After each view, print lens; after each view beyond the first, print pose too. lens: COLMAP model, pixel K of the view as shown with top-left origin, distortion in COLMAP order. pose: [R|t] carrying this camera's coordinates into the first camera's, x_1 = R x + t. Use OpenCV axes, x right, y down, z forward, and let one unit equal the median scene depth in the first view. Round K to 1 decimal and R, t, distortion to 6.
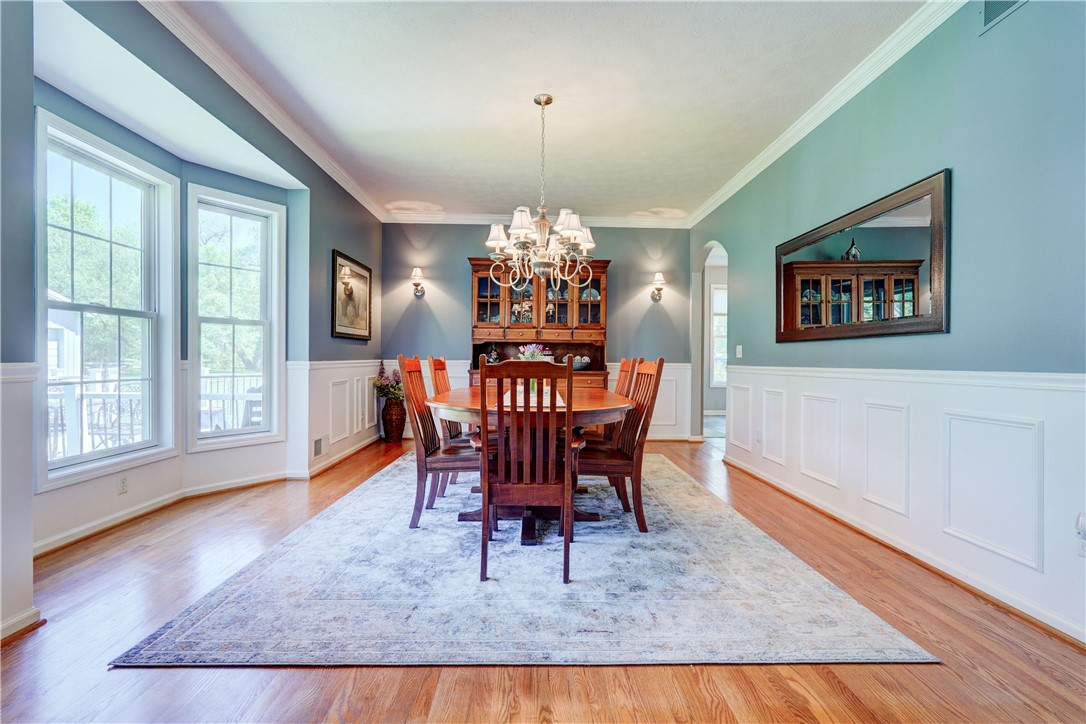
lens RADIAL K [[500.3, 0, 543.0], [0, 500.3, 362.0], [0, 0, 1]] dist [-0.001970, 0.000477]
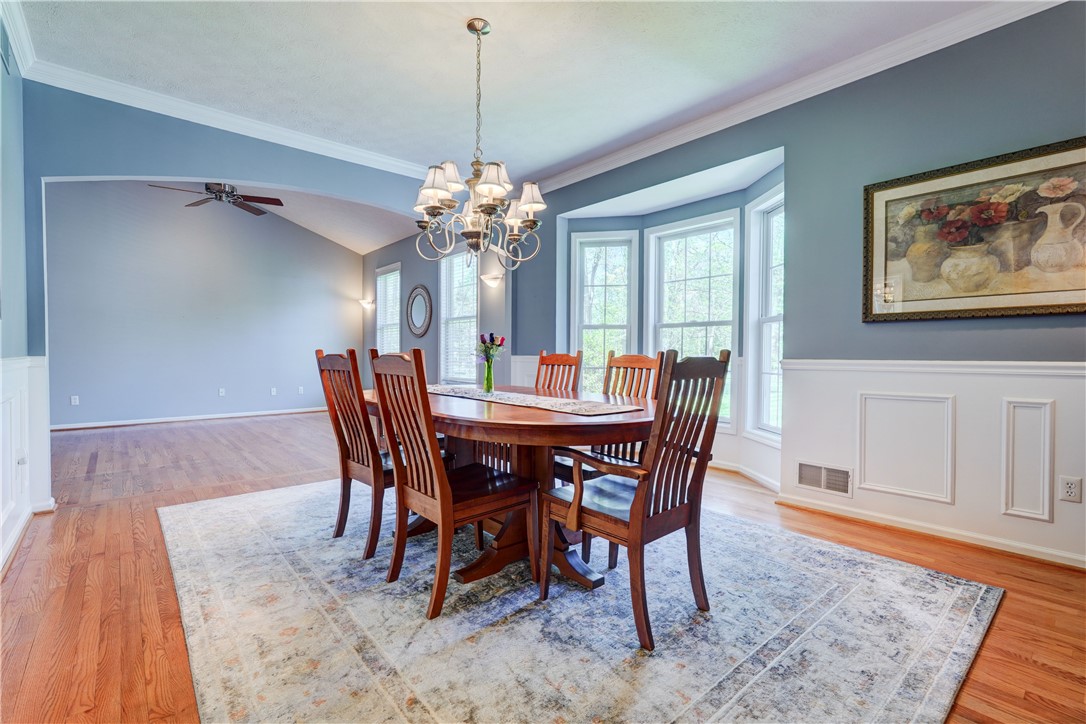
lens RADIAL K [[494.0, 0, 543.8], [0, 494.0, 367.8], [0, 0, 1]] dist [-0.004099, 0.000010]
pose [[-0.769885, 0.013365, -0.638043, 0.341007], [-0.010367, 0.999387, 0.033443, -0.009947], [0.638099, 0.032362, -0.769274, 1.361049]]
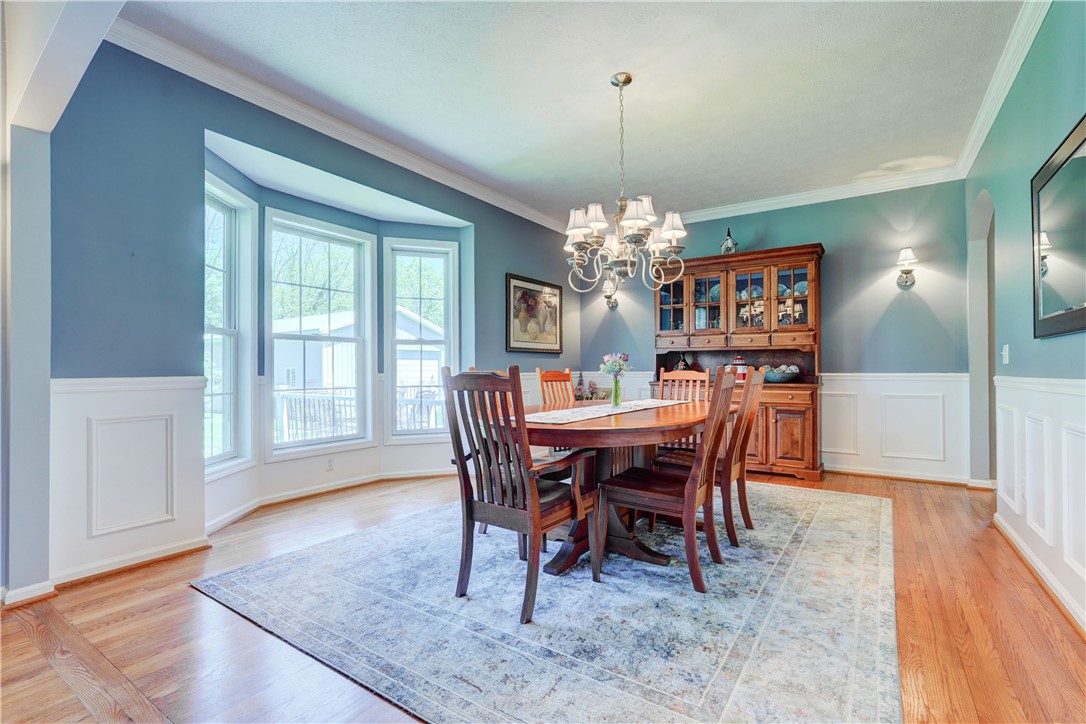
lens RADIAL K [[494.0, 0, 543.8], [0, 494.0, 367.8], [0, 0, 1]] dist [-0.004099, 0.000010]
pose [[0.816509, -0.012681, -0.577193, 0.312962], [0.005797, 0.999888, -0.013768, 0.001806], [0.577303, 0.007896, 0.816492, 0.163767]]
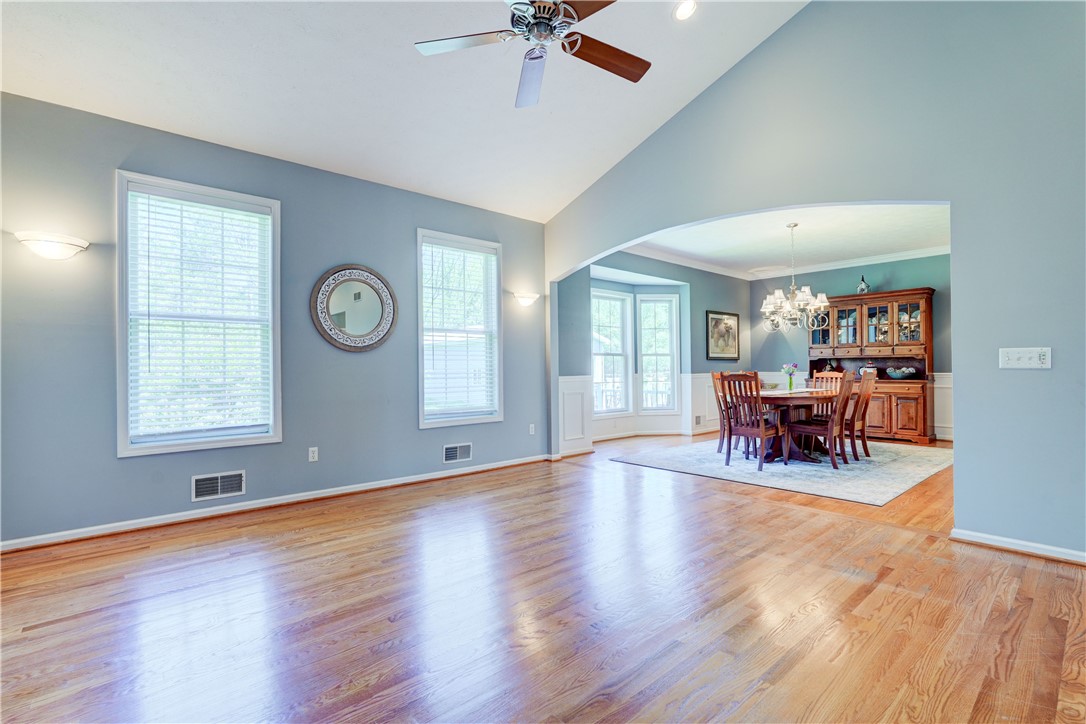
lens RADIAL K [[507.8, 0, 548.4], [0, 507.8, 363.8], [0, 0, 1]] dist [0.000198, 0.000264]
pose [[0.656388, -0.020738, -0.754138, 0.629041], [0.008022, 0.999757, -0.020510, -0.003576], [0.754381, 0.007413, 0.656395, -0.672412]]
